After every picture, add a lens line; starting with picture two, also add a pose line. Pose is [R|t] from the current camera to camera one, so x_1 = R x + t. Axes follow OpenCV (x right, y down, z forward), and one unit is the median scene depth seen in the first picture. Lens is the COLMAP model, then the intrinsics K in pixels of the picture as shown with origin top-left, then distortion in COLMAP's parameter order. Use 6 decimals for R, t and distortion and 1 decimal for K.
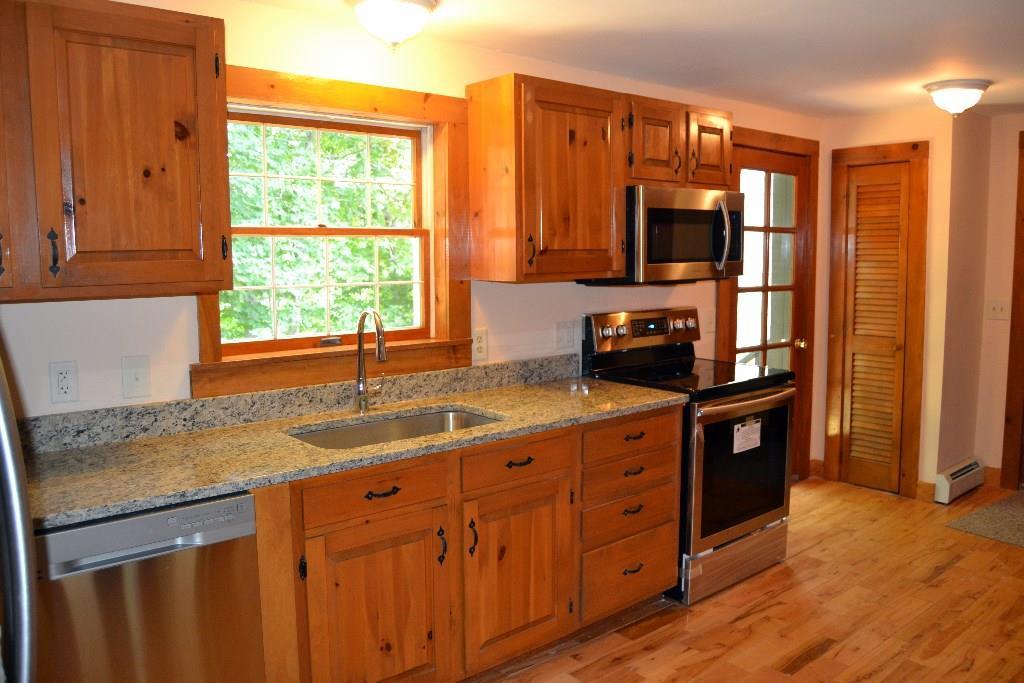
lens RADIAL K [[816.8, 0, 512.0], [0, 816.8, 341.5], [0, 0, 1]] dist [-0.098270, 0.044973]
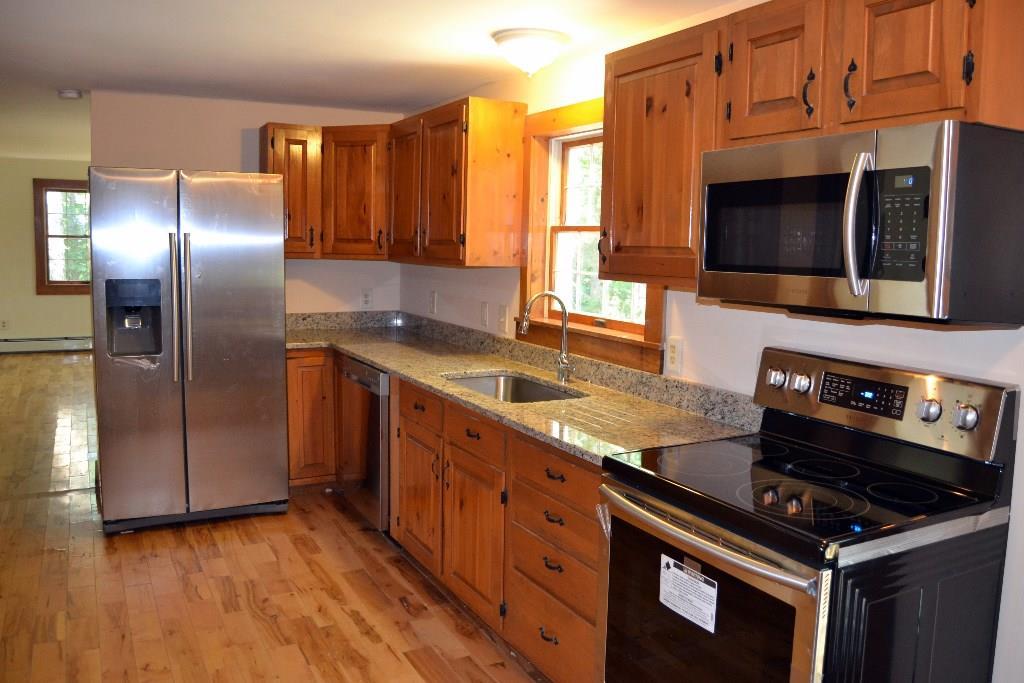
lens RADIAL K [[829.4, 0, 512.0], [0, 829.4, 341.5], [0, 0, 1]] dist [-0.095214, 0.037451]
pose [[-0.222954, 0.115103, -0.968010, 0.908568], [-0.129268, 0.980744, 0.146391, -0.124617], [0.966220, 0.157771, -0.203782, 1.063715]]
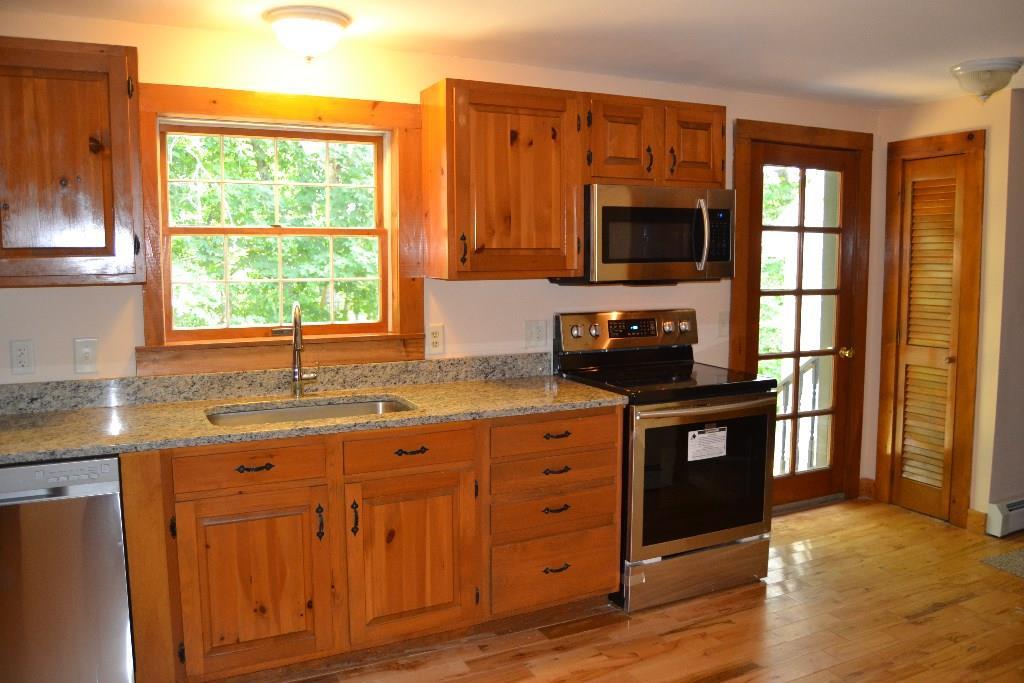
lens RADIAL K [[816.8, 0, 512.0], [0, 816.8, 341.5], [0, 0, 1]] dist [-0.098270, 0.044973]
pose [[0.970121, 0.030320, -0.240719, 0.321647], [-0.031100, 0.999516, 0.000558, 0.002702], [0.240619, 0.006945, 0.970595, 0.014678]]
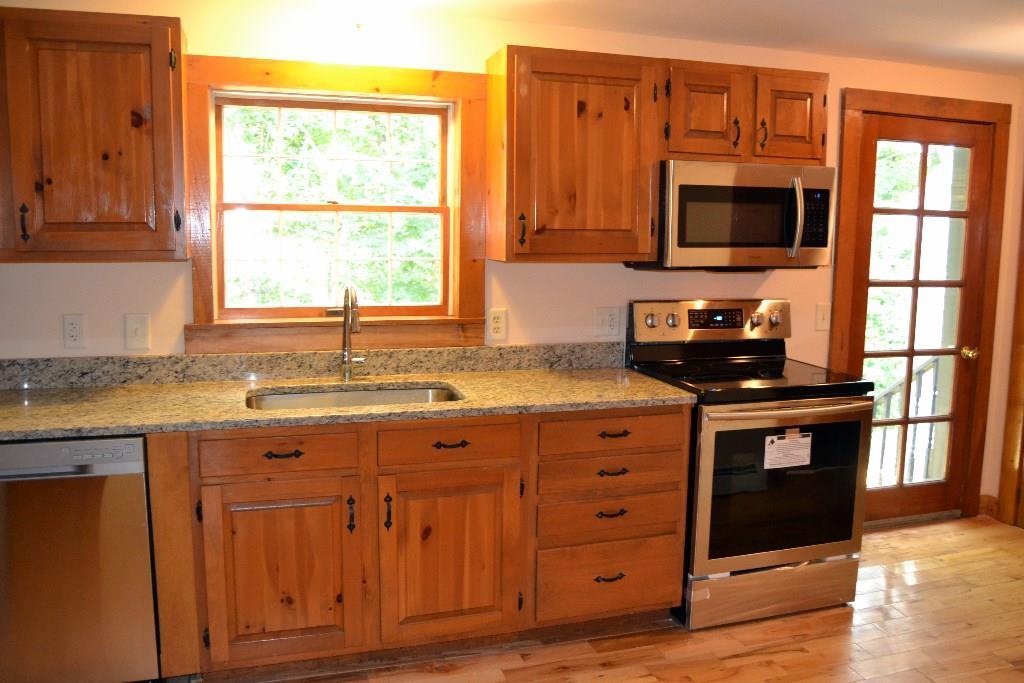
lens RADIAL K [[829.4, 0, 512.0], [0, 829.4, 341.5], [0, 0, 1]] dist [-0.095214, 0.037451]
pose [[0.919527, 0.068795, -0.386959, 0.383044], [-0.061140, 0.997614, 0.032074, -0.010002], [0.388243, -0.005835, 0.921539, 0.093081]]
